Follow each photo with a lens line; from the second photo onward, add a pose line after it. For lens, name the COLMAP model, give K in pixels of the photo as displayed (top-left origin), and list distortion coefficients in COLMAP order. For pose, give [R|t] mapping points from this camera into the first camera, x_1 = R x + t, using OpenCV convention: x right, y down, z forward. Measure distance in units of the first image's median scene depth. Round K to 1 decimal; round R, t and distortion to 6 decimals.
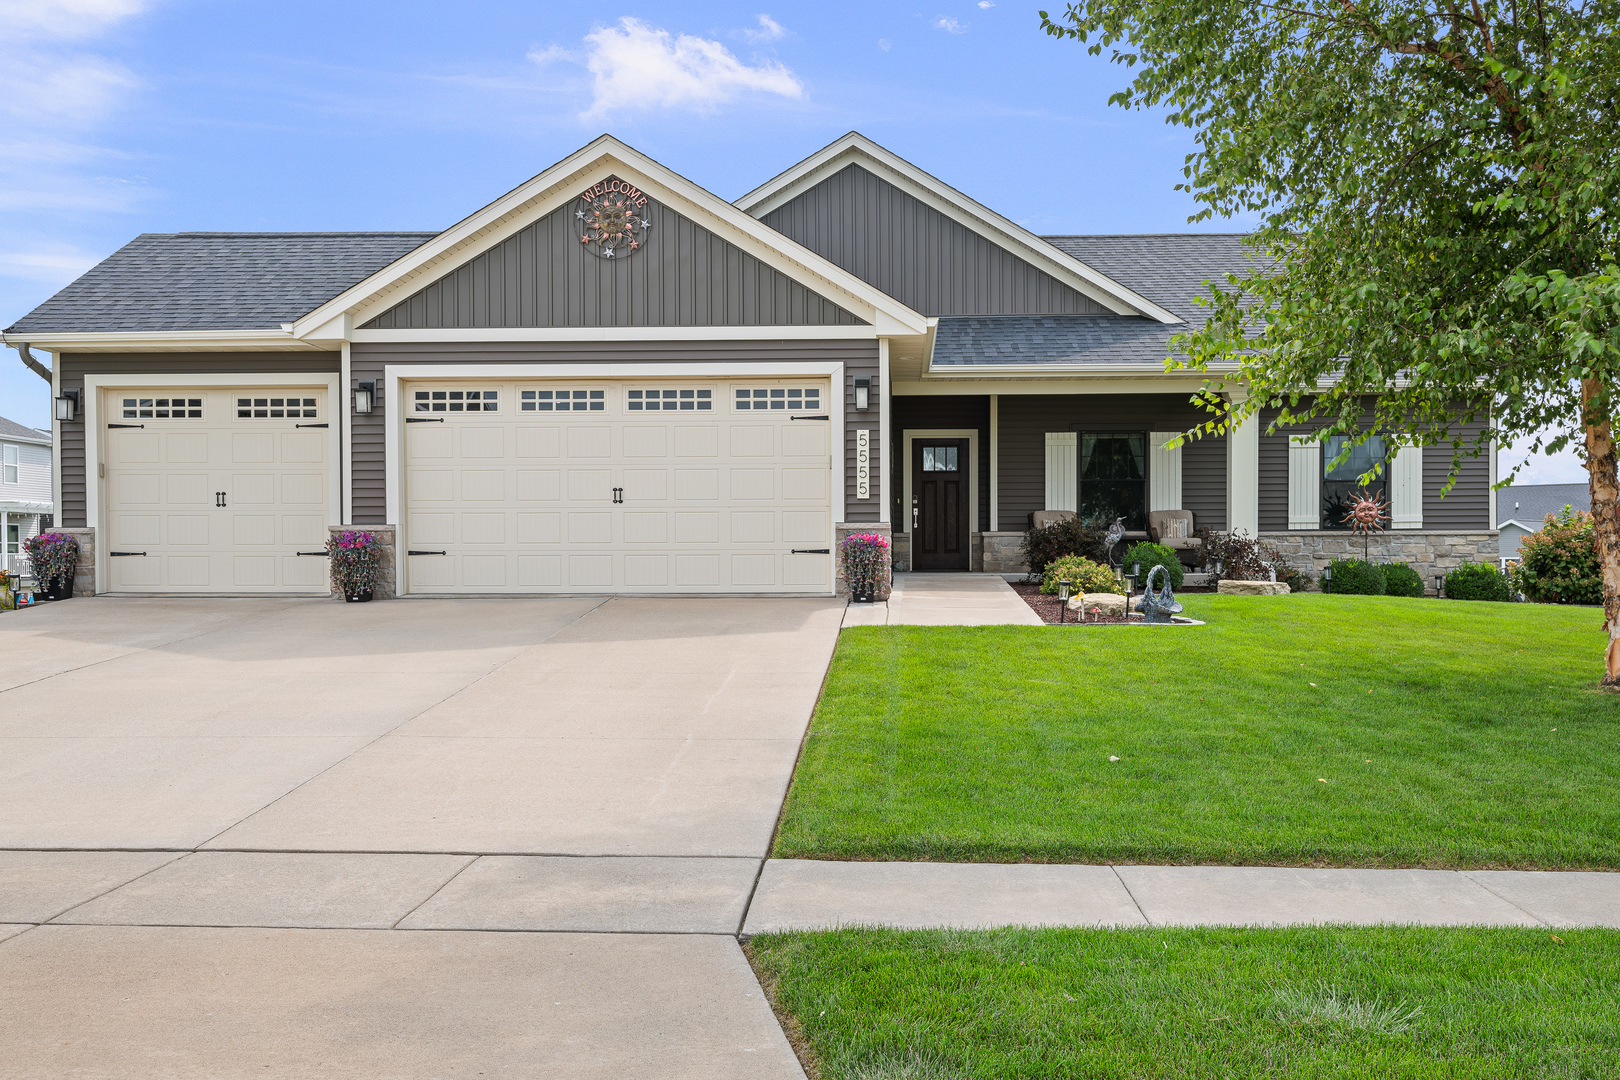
lens RADIAL K [[1318.9, 0, 810.0], [0, 1318.9, 540.0], [0, 0, 1]] dist [-0.000047, -0.000015]
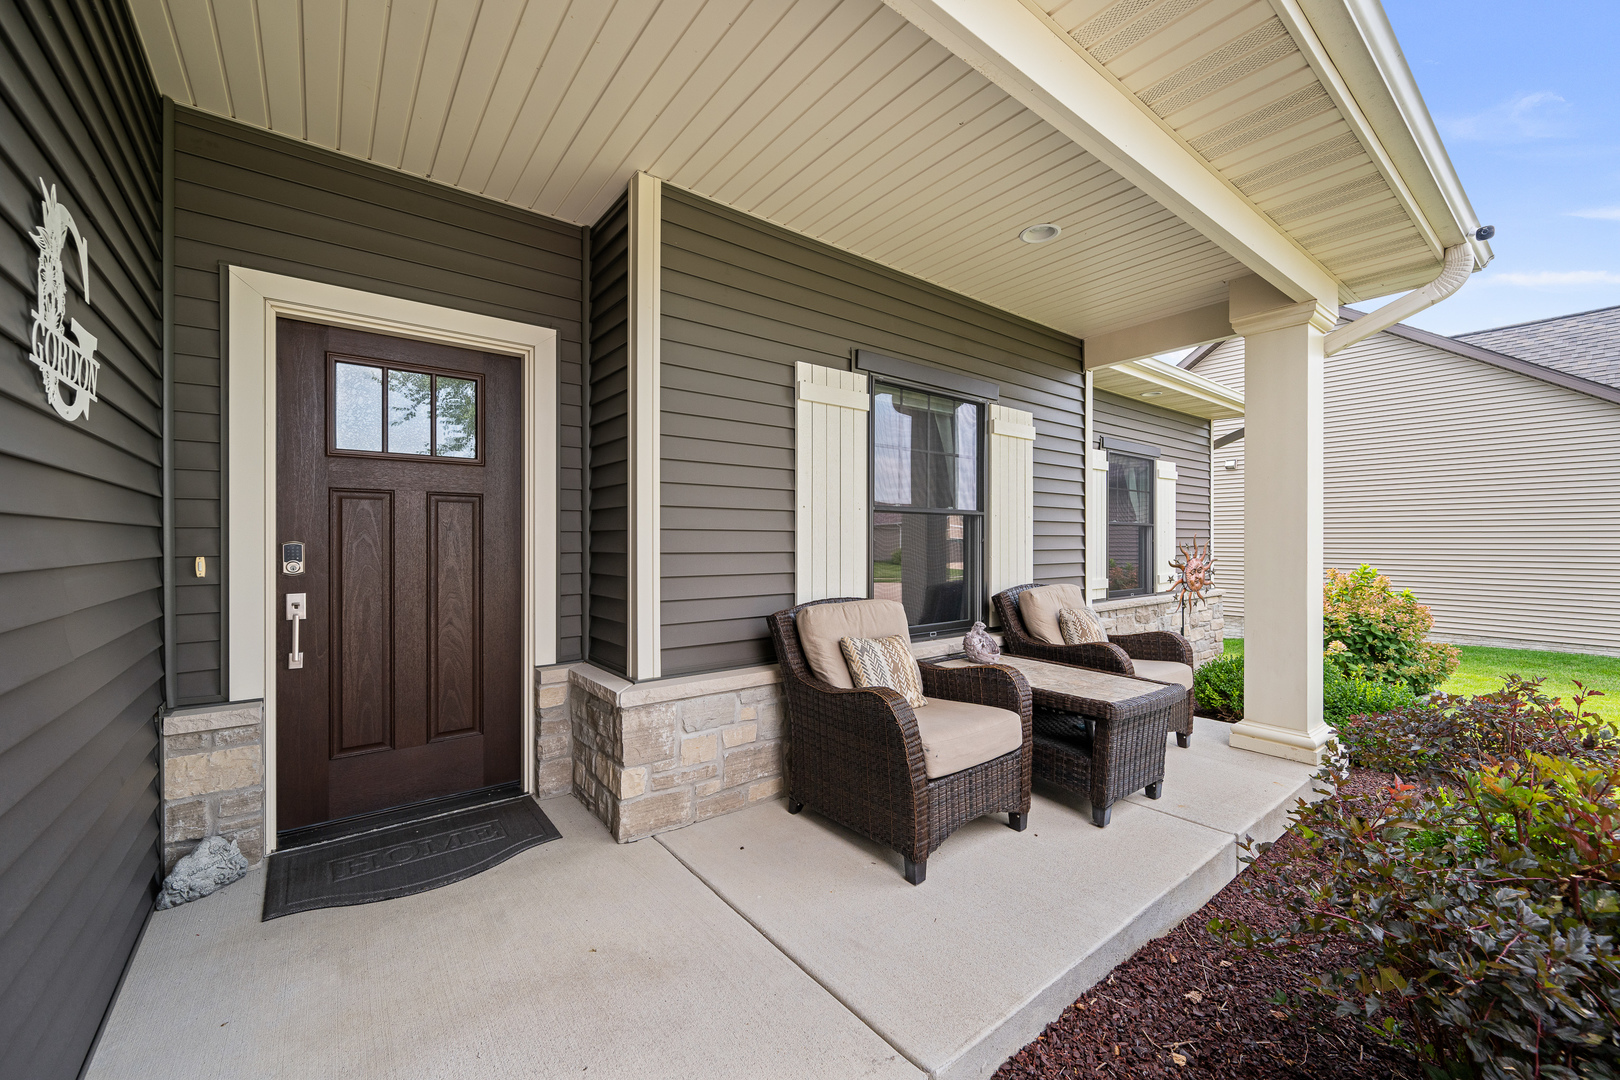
lens RADIAL K [[634.2, 0, 810.0], [0, 634.2, 540.0], [0, 0, 1]] dist [0.001122, 0.000125]
pose [[0.752521, 0.005026, 0.658549, 0.074273], [0.004678, 0.999905, -0.012977, -0.032424], [-0.658552, 0.012846, 0.752426, 0.845054]]
